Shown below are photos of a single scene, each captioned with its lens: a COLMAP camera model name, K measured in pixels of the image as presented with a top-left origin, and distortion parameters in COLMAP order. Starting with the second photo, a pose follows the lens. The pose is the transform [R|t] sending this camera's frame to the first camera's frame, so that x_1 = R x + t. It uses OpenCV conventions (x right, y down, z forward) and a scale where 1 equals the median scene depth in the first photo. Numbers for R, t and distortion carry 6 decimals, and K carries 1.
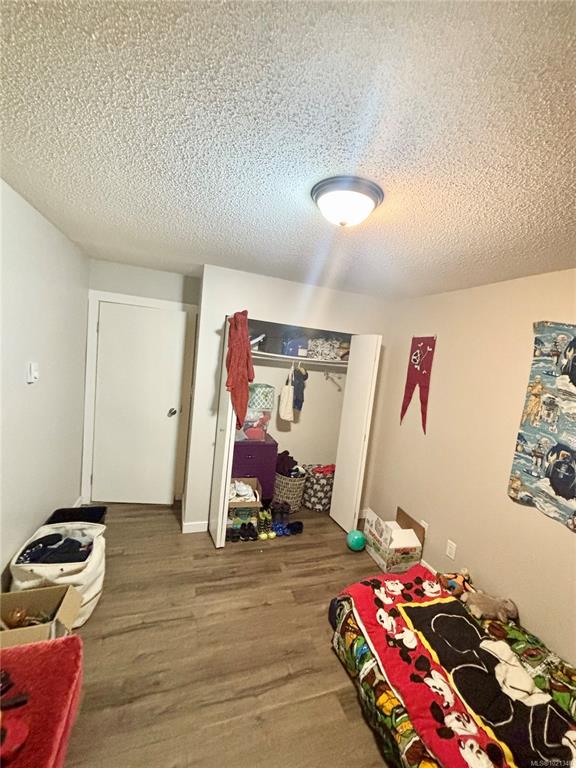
lens RADIAL K [[308.4, 0, 287.9], [0, 308.4, 382.9], [0, 0, 1]] dist [-0.001124, -0.000086]
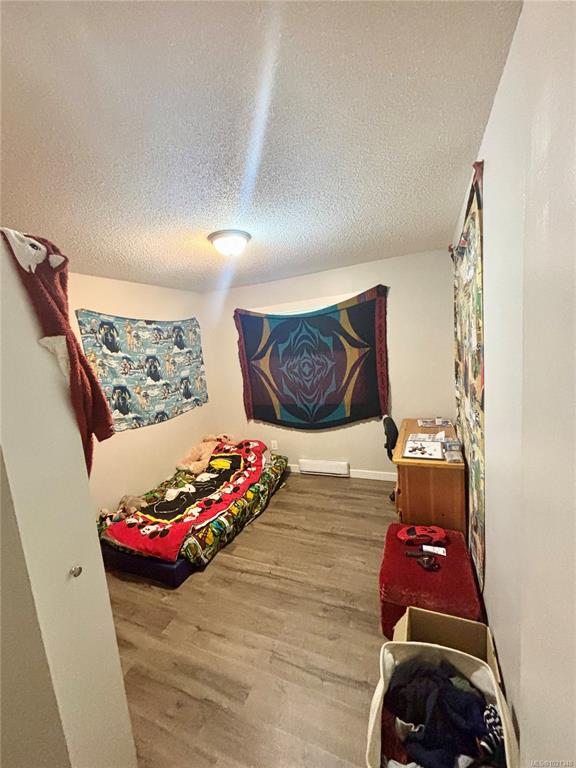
lens RADIAL K [[308.4, 0, 289.2], [0, 308.4, 384.6], [0, 0, 1]] dist [-0.001124, -0.000086]
pose [[-0.737136, -0.131923, 0.662742, -0.890542], [0.066614, 0.961795, 0.265543, -0.189052], [-0.672453, 0.239889, -0.700186, 1.527666]]
